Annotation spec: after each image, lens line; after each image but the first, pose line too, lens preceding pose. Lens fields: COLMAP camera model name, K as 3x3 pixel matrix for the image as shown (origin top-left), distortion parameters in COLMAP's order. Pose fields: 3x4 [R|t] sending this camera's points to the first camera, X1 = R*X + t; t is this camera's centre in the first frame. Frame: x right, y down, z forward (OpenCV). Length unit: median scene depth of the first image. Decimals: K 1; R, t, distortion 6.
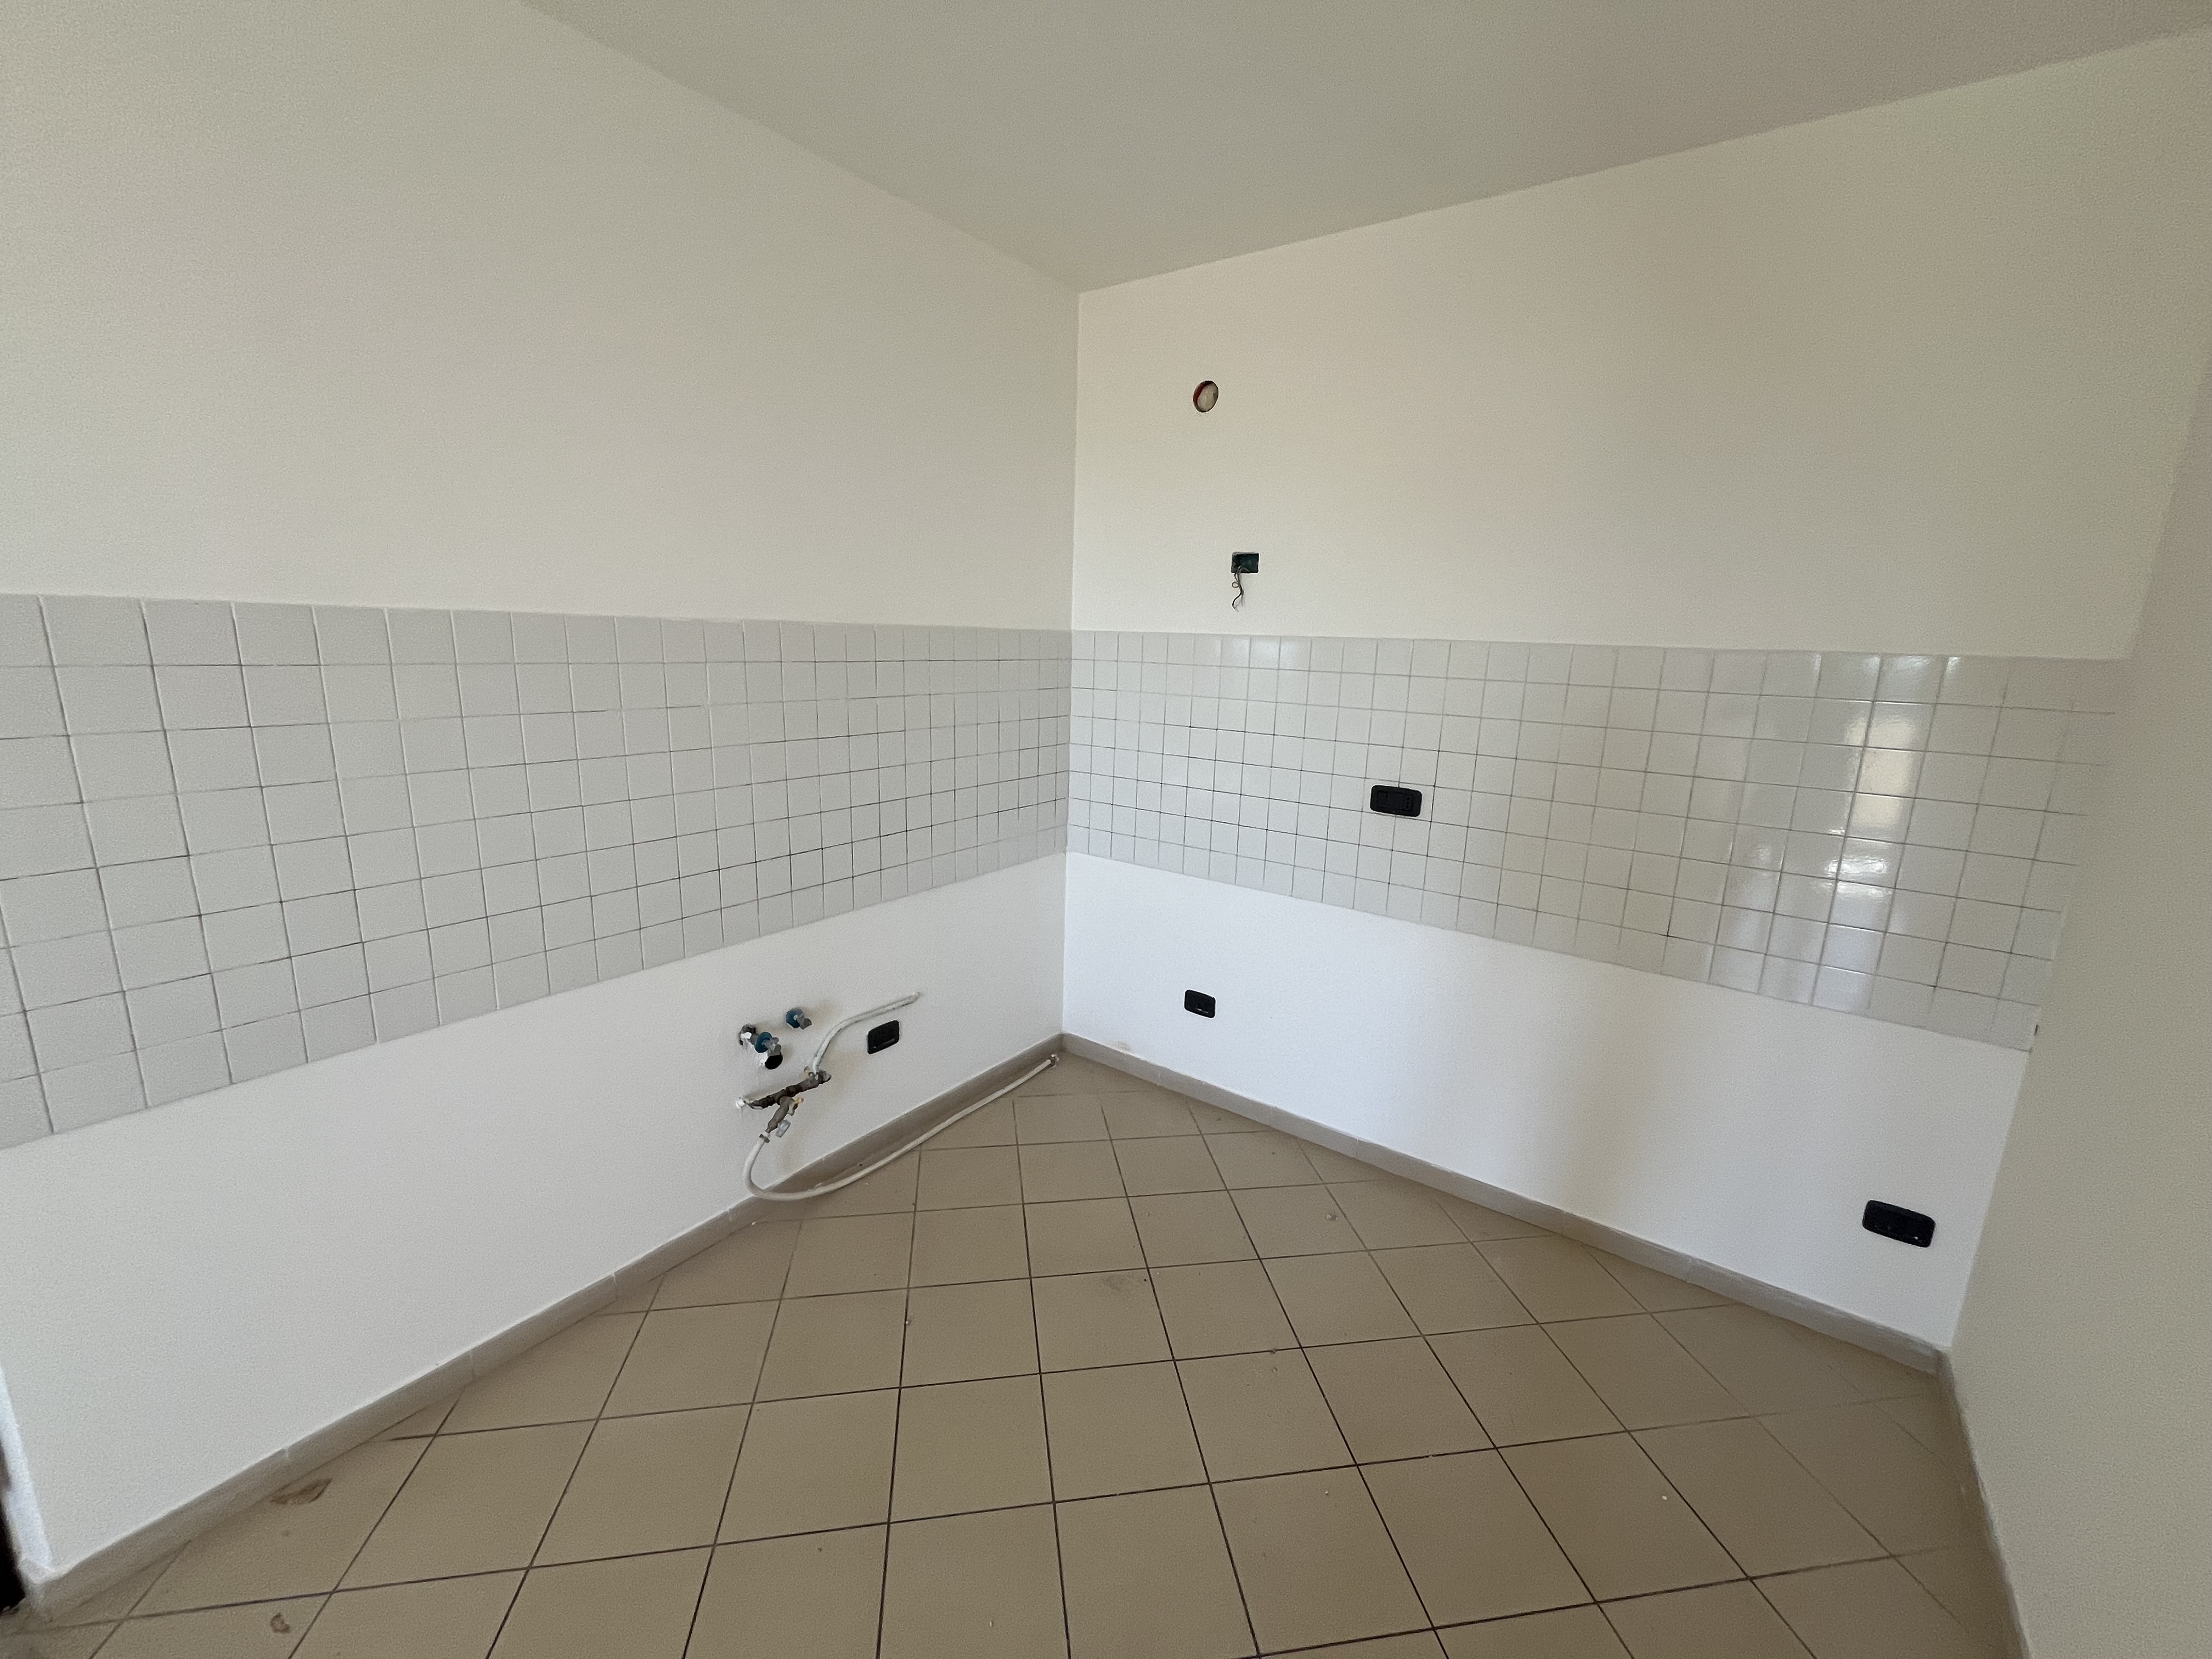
lens RADIAL K [[896.1, 0, 1110.9], [0, 896.1, 820.9], [0, 0, 1]] dist [0.000295, -0.001089]
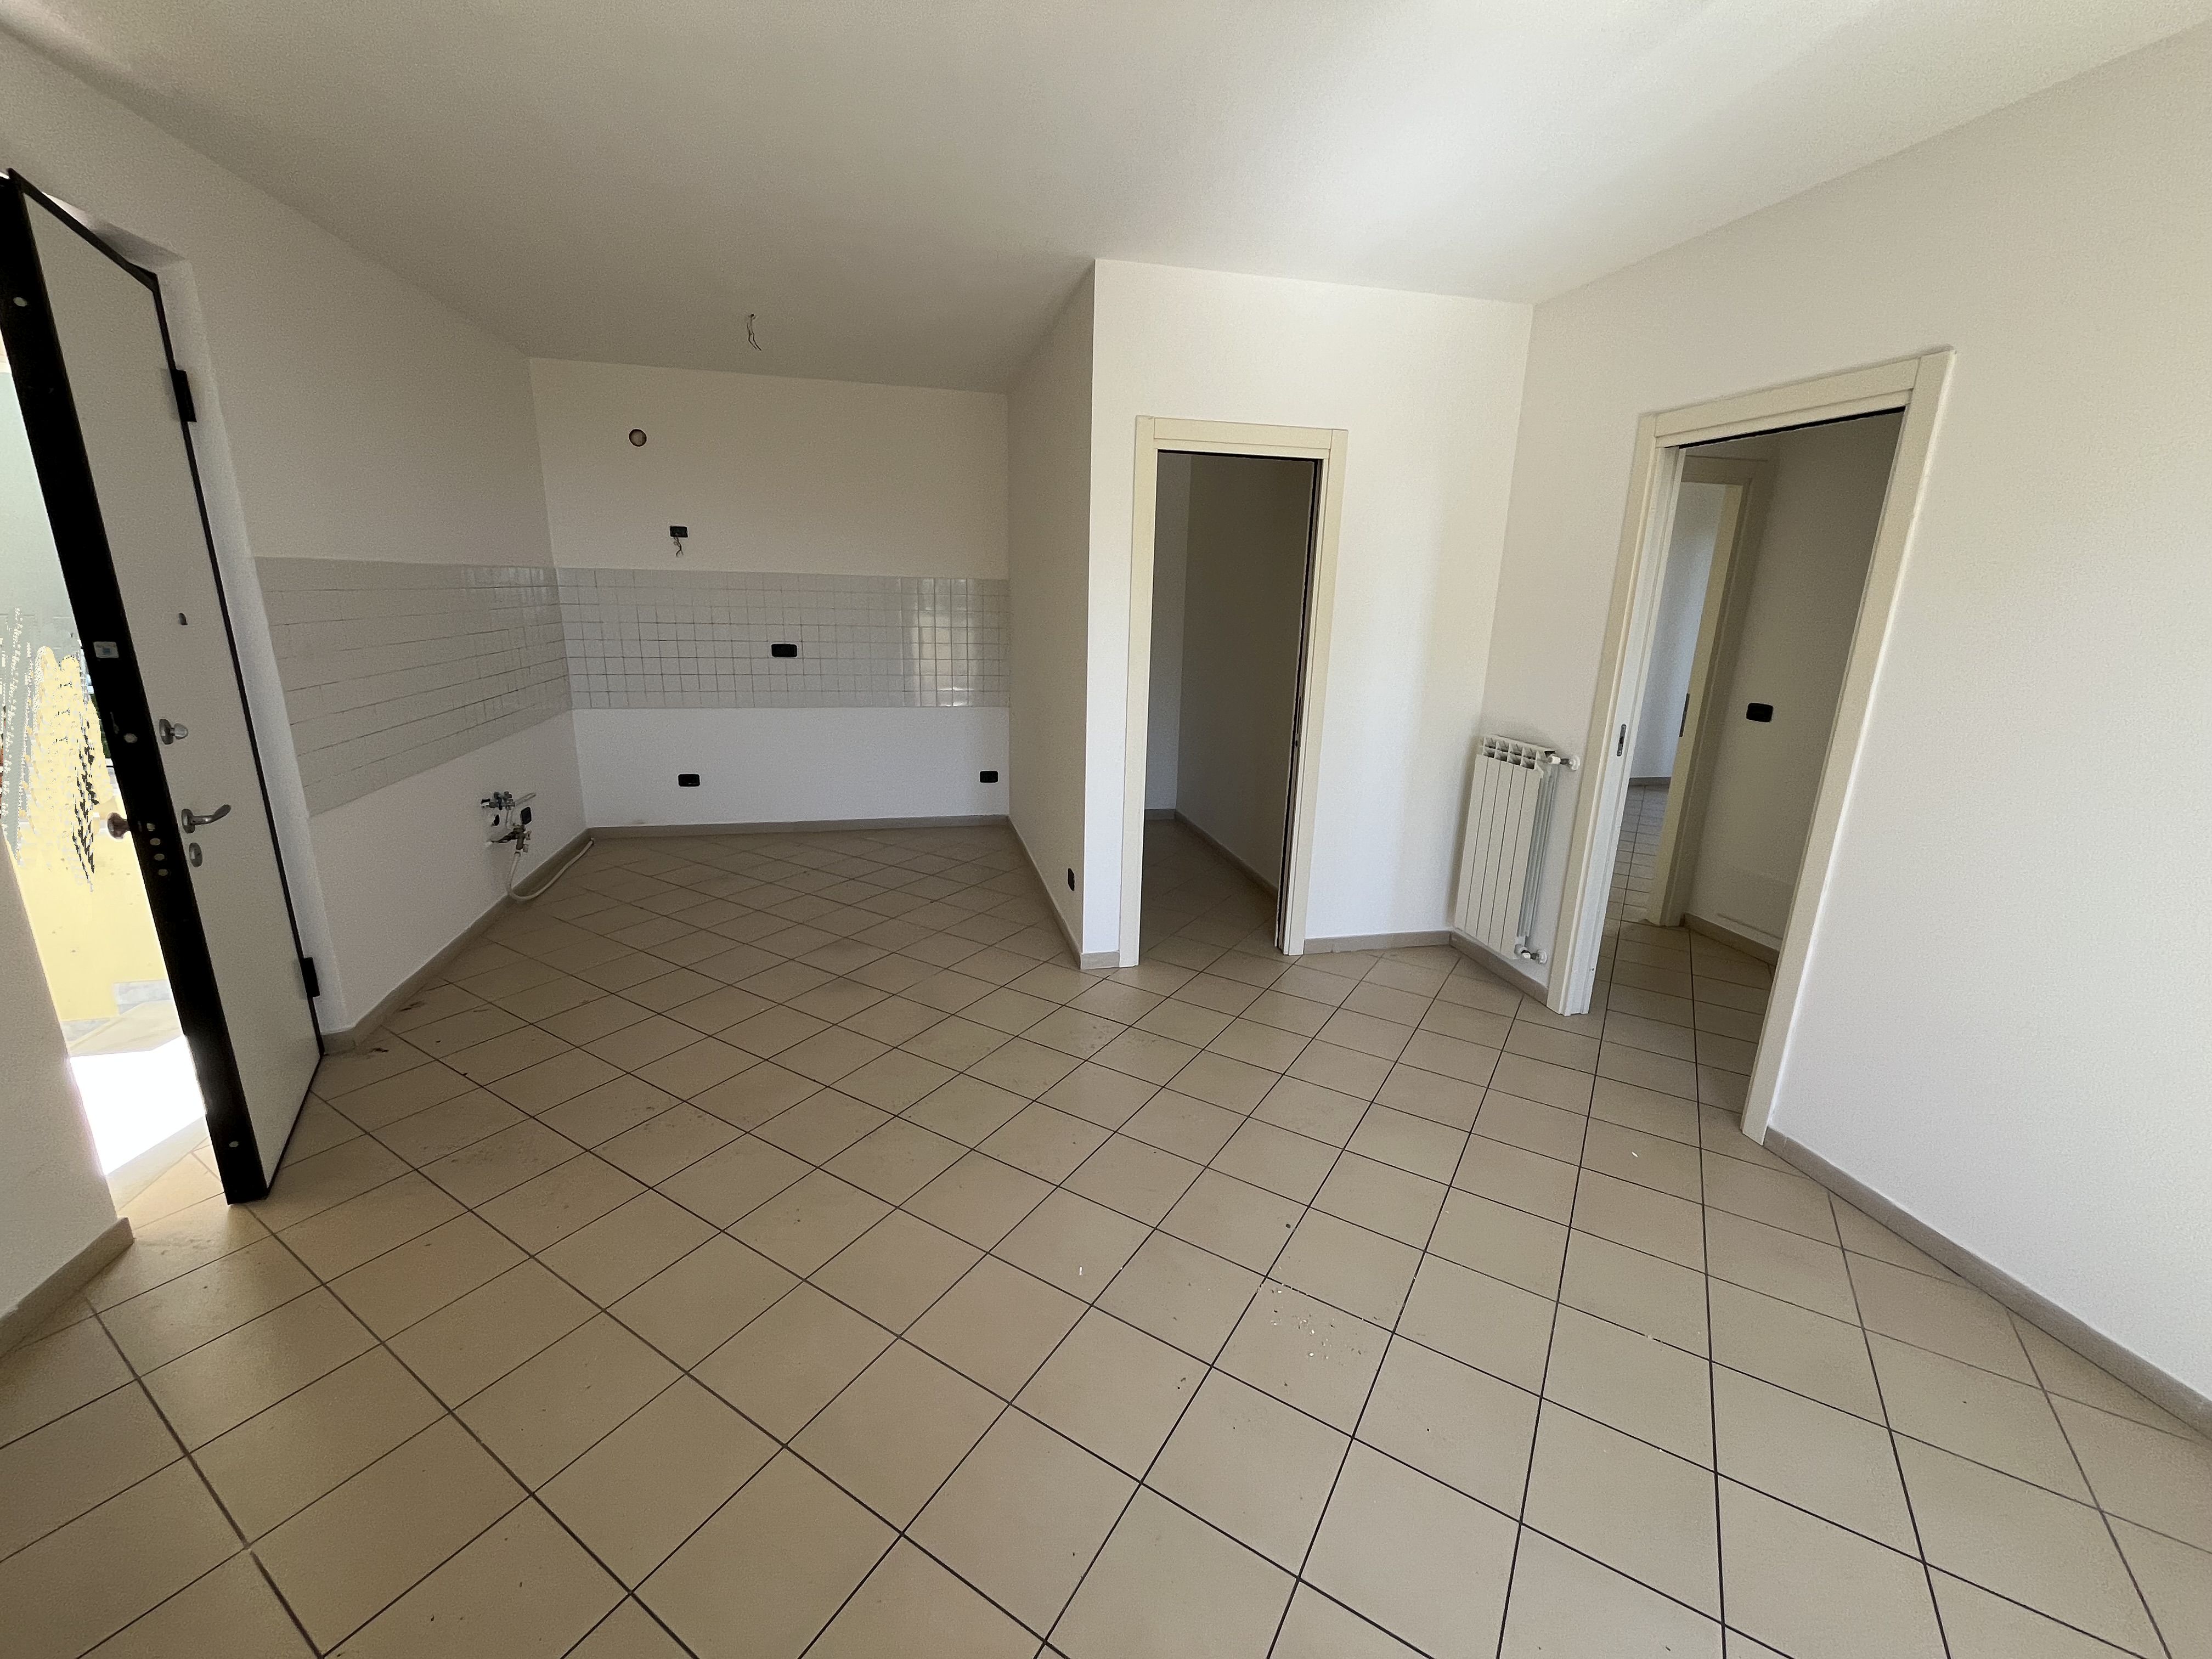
lens RADIAL K [[896.1, 0, 1107.1], [0, 896.1, 819.6], [0, 0, 1]] dist [0.000295, -0.001089]
pose [[0.651521, -0.205542, 0.730255, -0.753057], [0.150556, 0.978482, 0.141086, 0.170862], [-0.743541, 0.018024, 0.668447, -0.903458]]
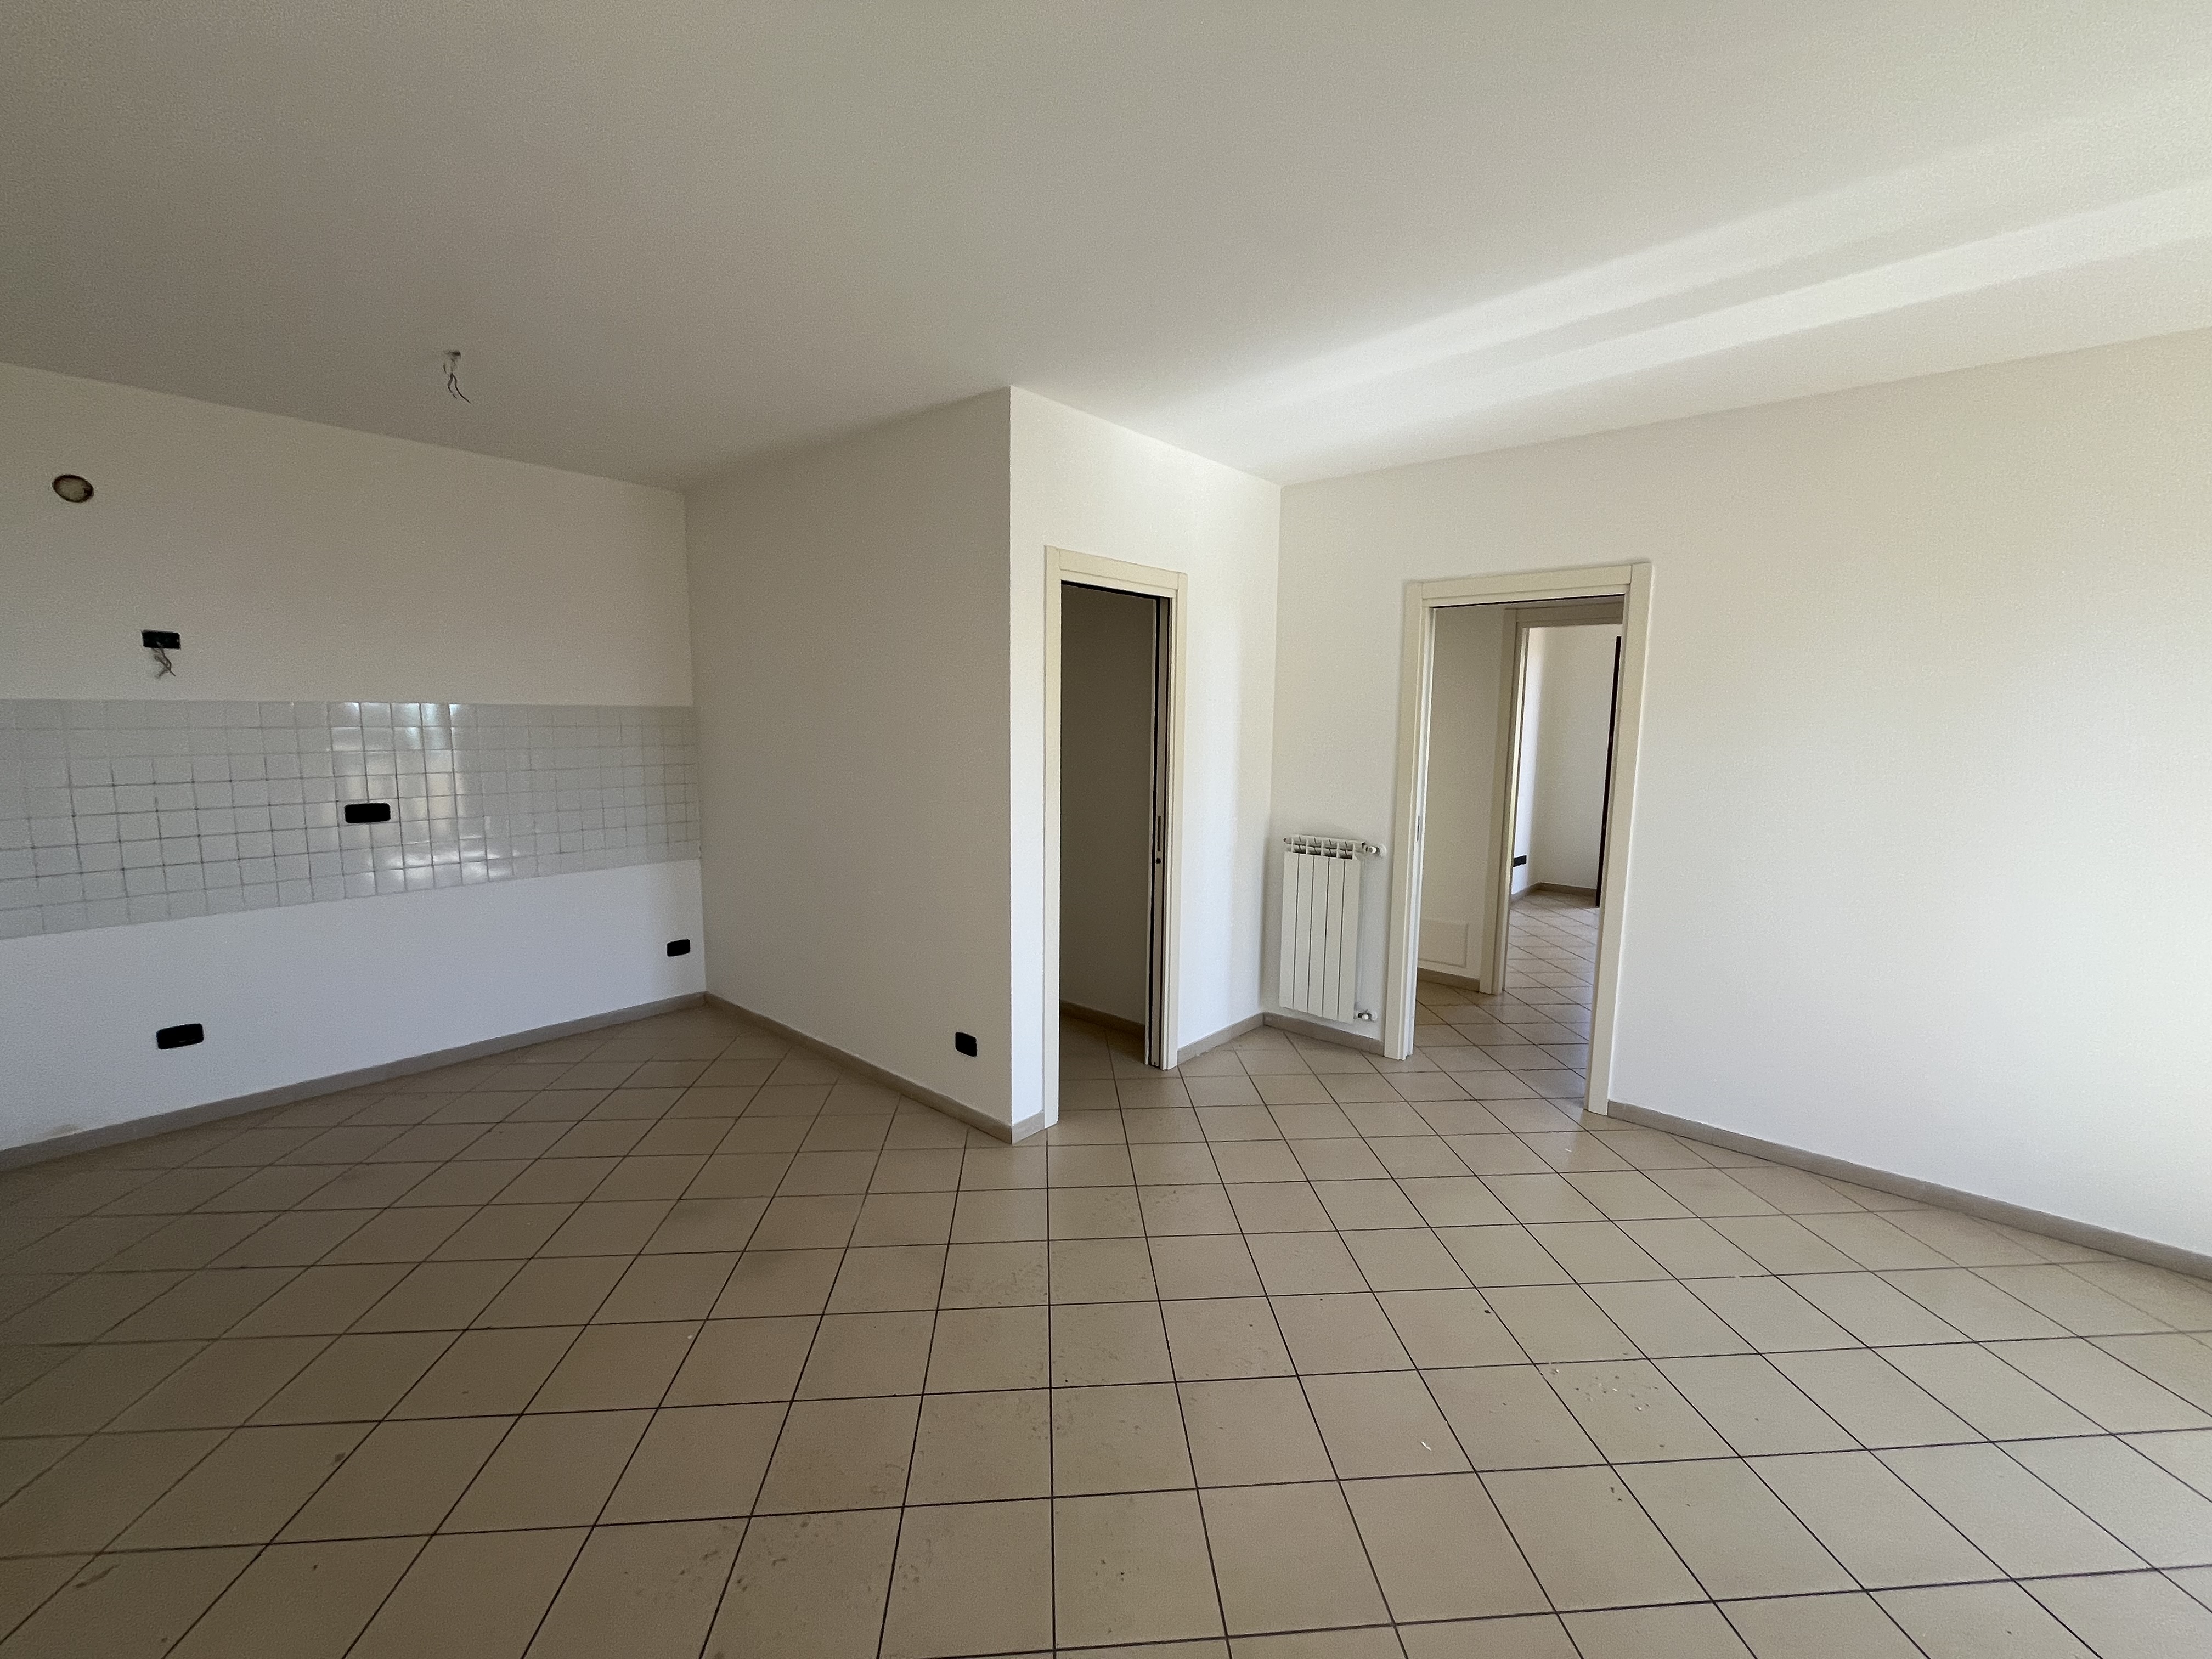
lens RADIAL K [[896.1, 0, 1109.8], [0, 896.1, 819.8], [0, 0, 1]] dist [0.000295, -0.001089]
pose [[0.080012, -0.149993, 0.985444, -0.931345], [0.195730, 0.971732, 0.132014, 0.028973], [-0.977388, 0.182318, 0.107108, -0.293790]]
